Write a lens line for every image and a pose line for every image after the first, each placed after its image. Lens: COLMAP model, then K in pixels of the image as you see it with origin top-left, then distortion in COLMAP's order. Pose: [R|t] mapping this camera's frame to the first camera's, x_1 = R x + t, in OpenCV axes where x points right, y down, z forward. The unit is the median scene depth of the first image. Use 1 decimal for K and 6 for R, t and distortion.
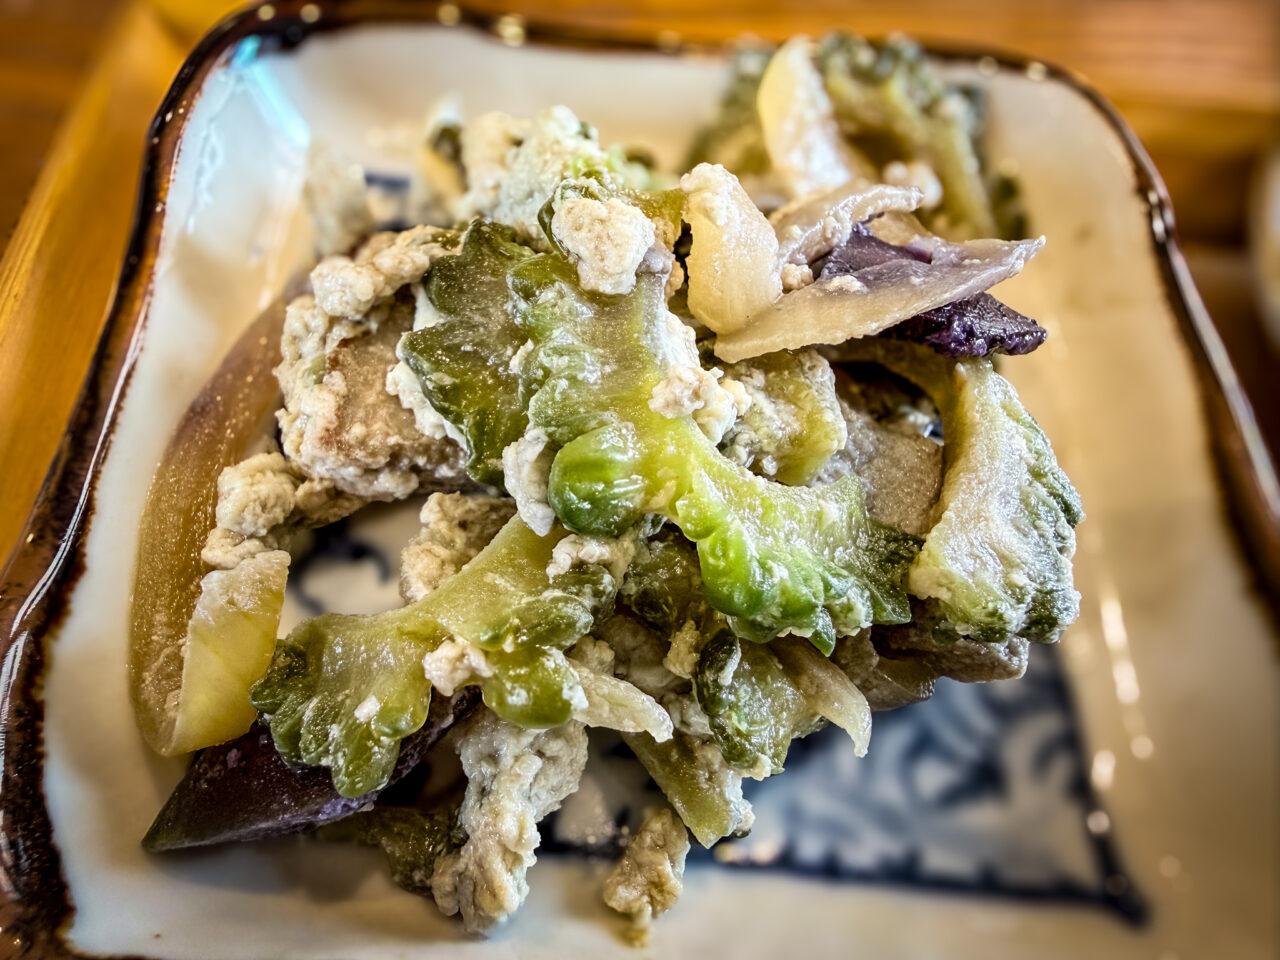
lens RADIAL K [[1049.5, 0, 640.0], [0, 1049.5, 480.0], [0, 0, 1]] dist [-0.004336, -0.001482]
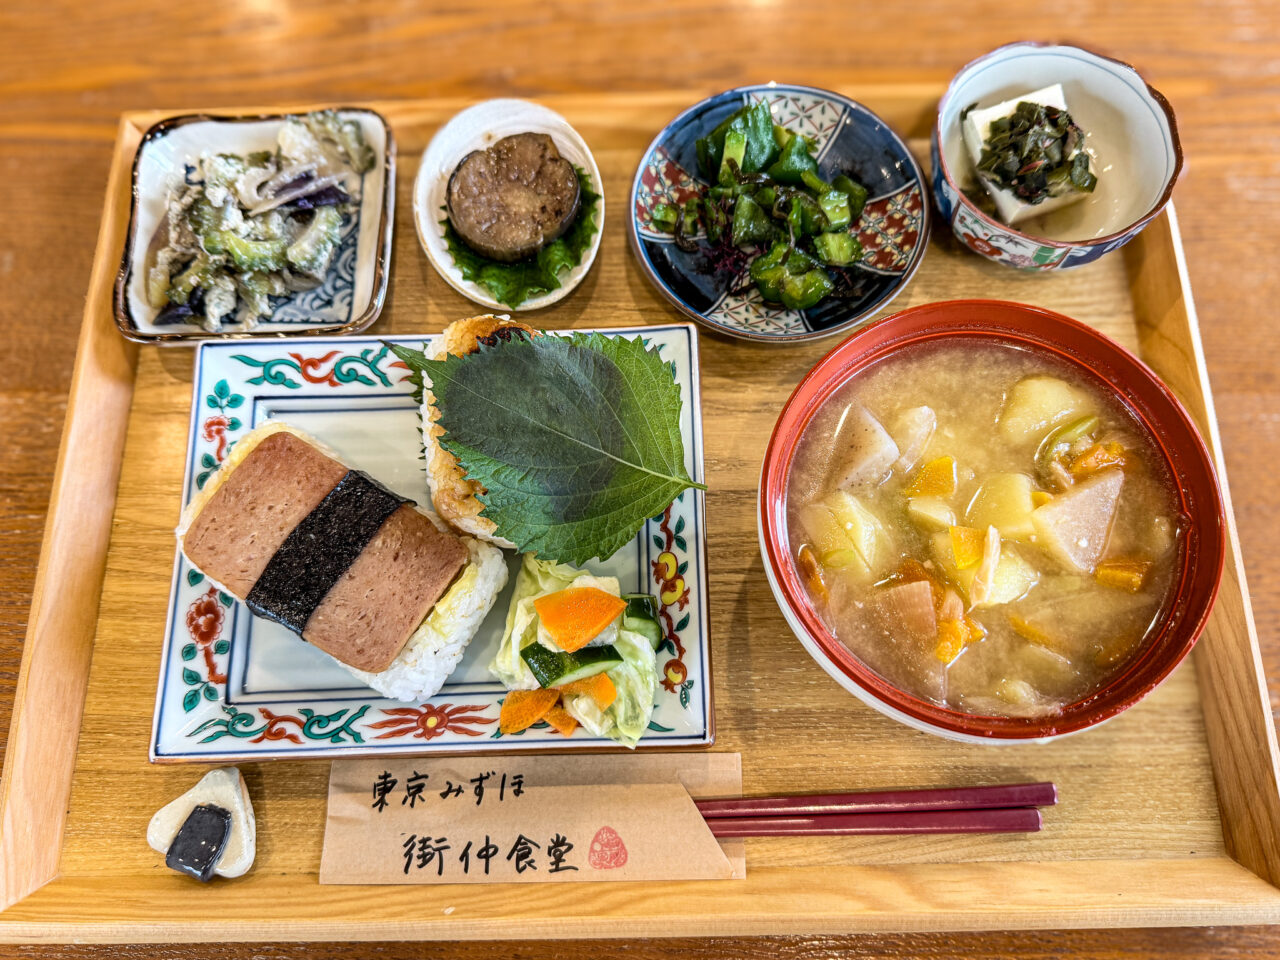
lens RADIAL K [[984.3, 0, 640.0], [0, 984.3, 480.0], [0, 0, 1]] dist [0.001655, -0.003969]
pose [[0.991687, -0.078885, -0.101654, 2.100693], [0.098475, 0.973796, 0.204998, 0.295514], [0.082819, -0.213304, 0.973469, -3.312638]]
